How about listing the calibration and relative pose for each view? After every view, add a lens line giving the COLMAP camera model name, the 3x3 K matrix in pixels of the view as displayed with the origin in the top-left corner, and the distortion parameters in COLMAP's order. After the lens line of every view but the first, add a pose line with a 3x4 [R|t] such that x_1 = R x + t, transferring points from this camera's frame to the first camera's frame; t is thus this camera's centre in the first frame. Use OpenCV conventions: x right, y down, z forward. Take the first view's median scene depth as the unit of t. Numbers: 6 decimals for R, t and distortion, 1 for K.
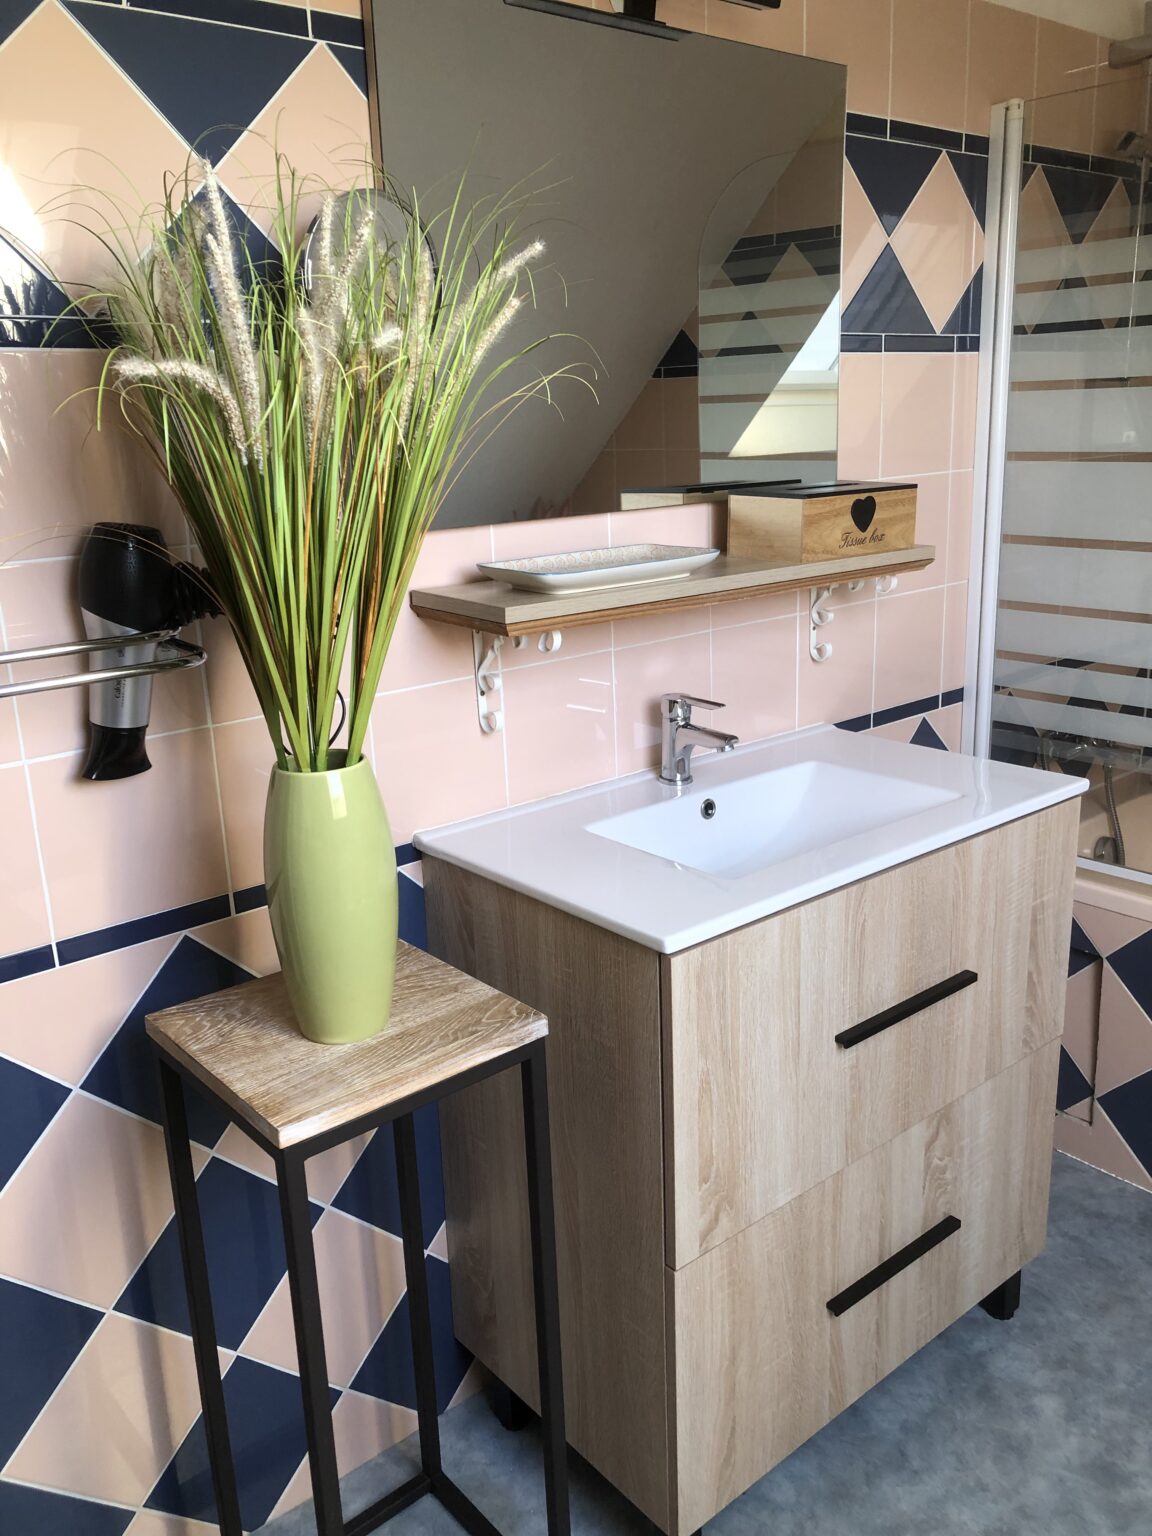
lens RADIAL K [[1285.3, 0, 576.5], [0, 1285.3, 744.7], [0, 0, 1]] dist [-0.002695, -0.005884]
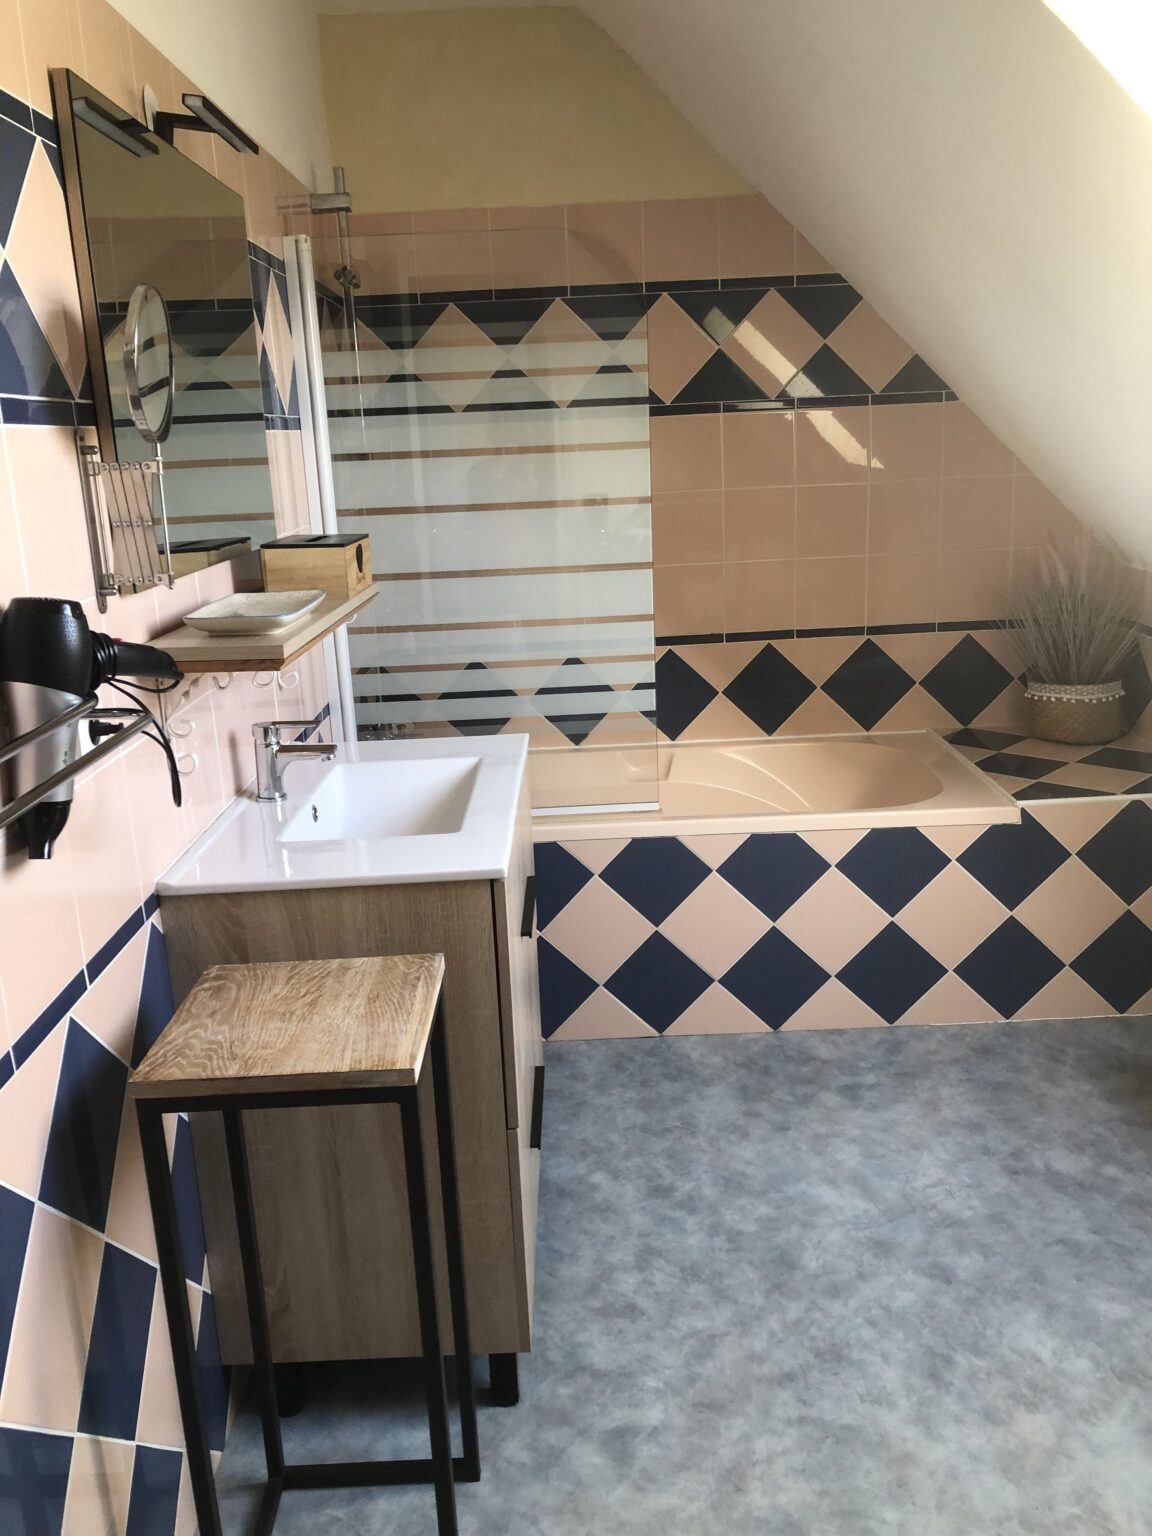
lens RADIAL K [[1248.2, 0, 576.0], [0, 1248.2, 768.0], [0, 0, 1]] dist [-0.012217, -0.004856]
pose [[0.655937, -0.207347, 0.725778, -0.546814], [0.240987, 0.968736, 0.058961, 0.001167], [-0.715313, 0.136228, 0.685398, 0.038062]]
